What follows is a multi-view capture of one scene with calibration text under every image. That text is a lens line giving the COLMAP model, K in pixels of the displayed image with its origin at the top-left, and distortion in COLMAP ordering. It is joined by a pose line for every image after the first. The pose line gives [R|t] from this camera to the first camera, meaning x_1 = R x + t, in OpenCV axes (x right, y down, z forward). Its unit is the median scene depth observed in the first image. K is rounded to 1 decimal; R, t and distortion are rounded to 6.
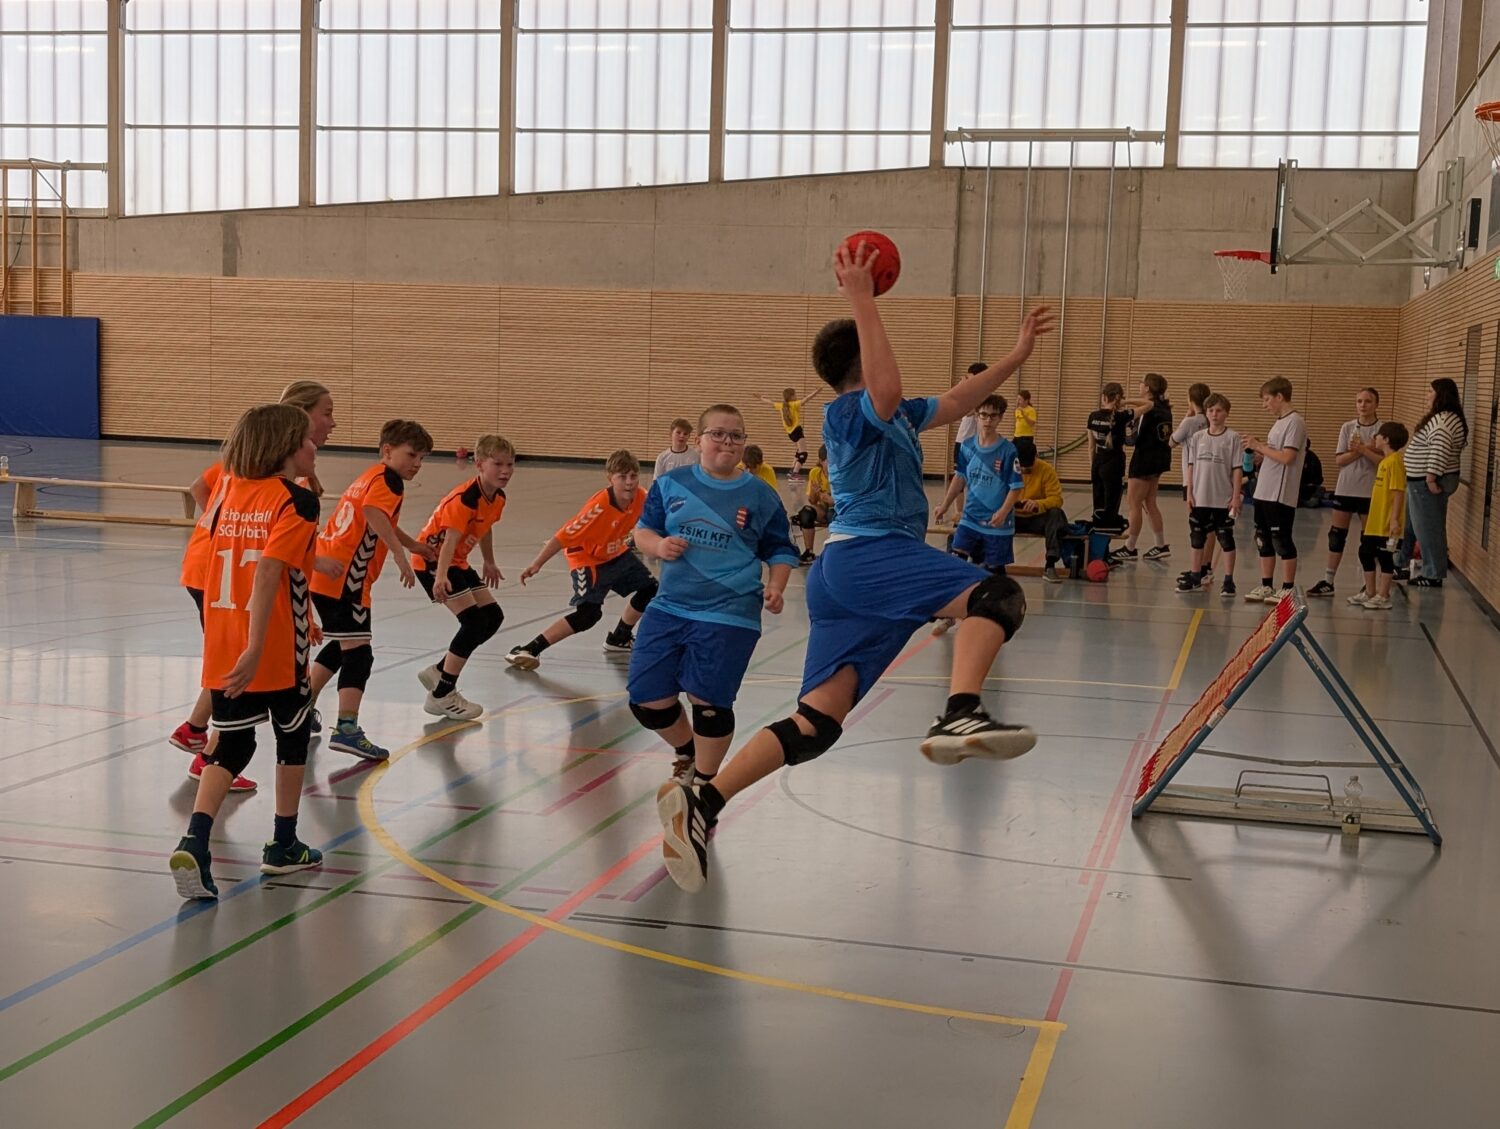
lens RADIAL K [[2037.8, 0, 836.6], [0, 2037.8, 635.5], [0, 0, 1]] dist [0.037350, 0.000000]
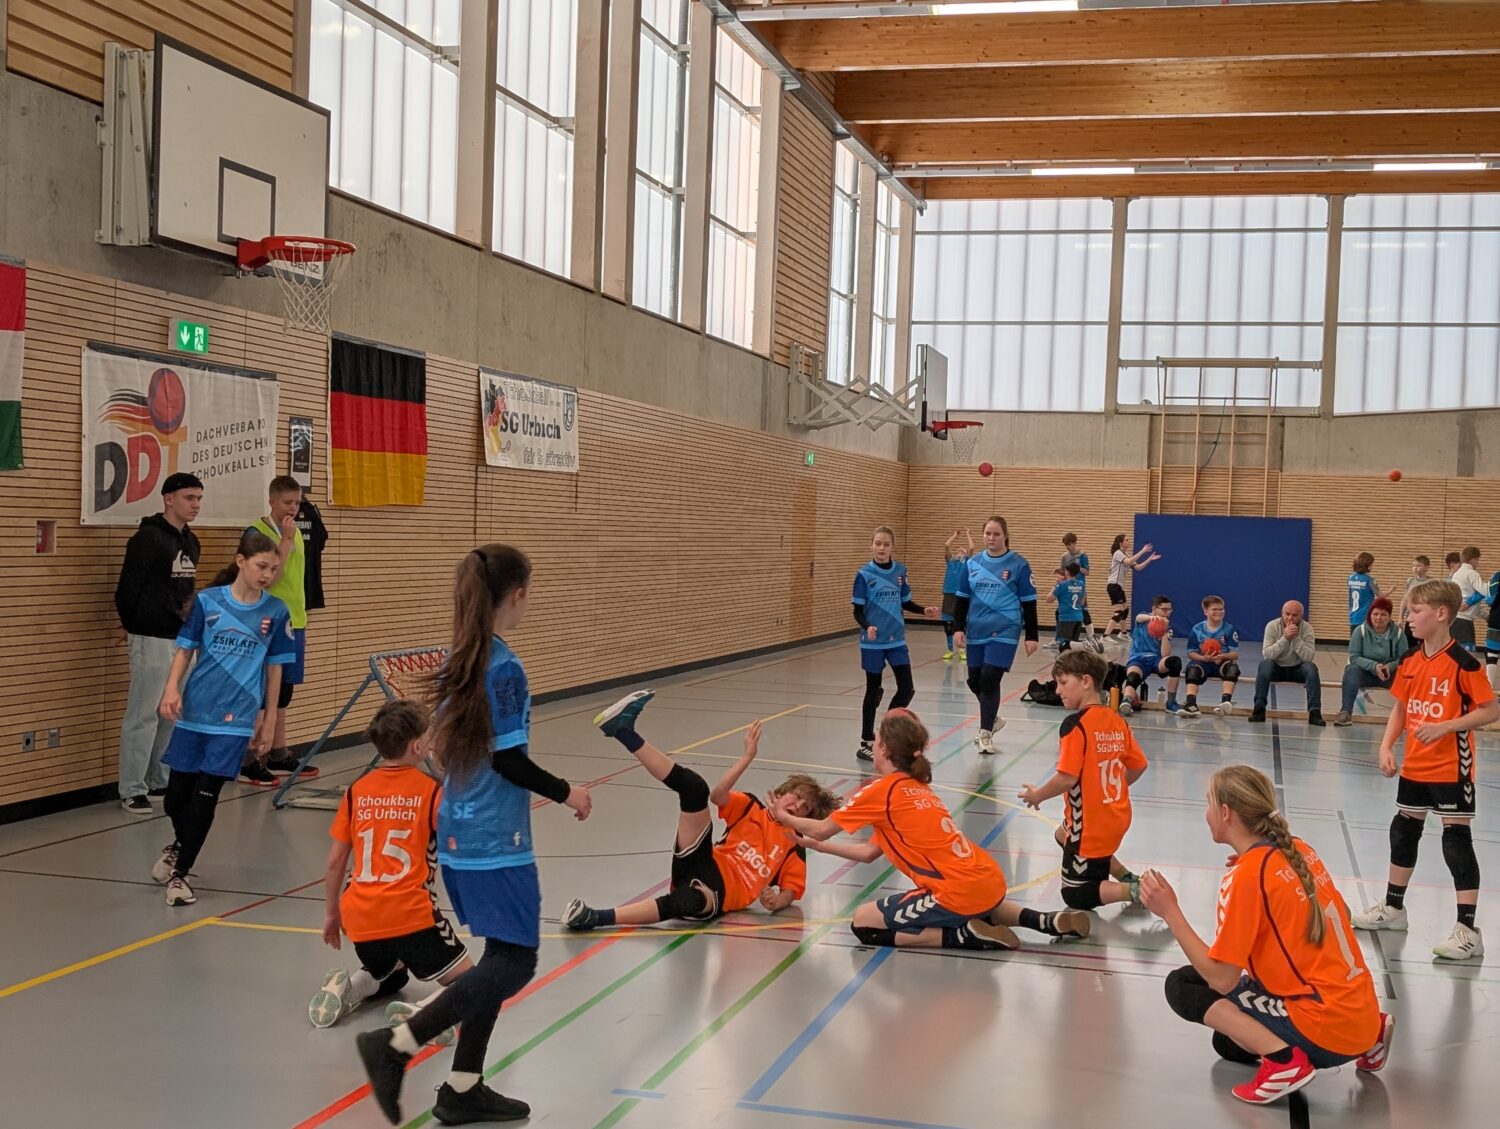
lens RADIAL K [[1787.6, 0, 731.0], [0, 1787.6, 574.8], [0, 0, 1]] dist [-0.012268, 0.000000]
pose [[0.999989, -0.004675, 0.000704, -0.630366], [0.004722, 0.994904, -0.100714, -0.044615], [-0.000229, 0.100717, 0.994915, 0.163666]]
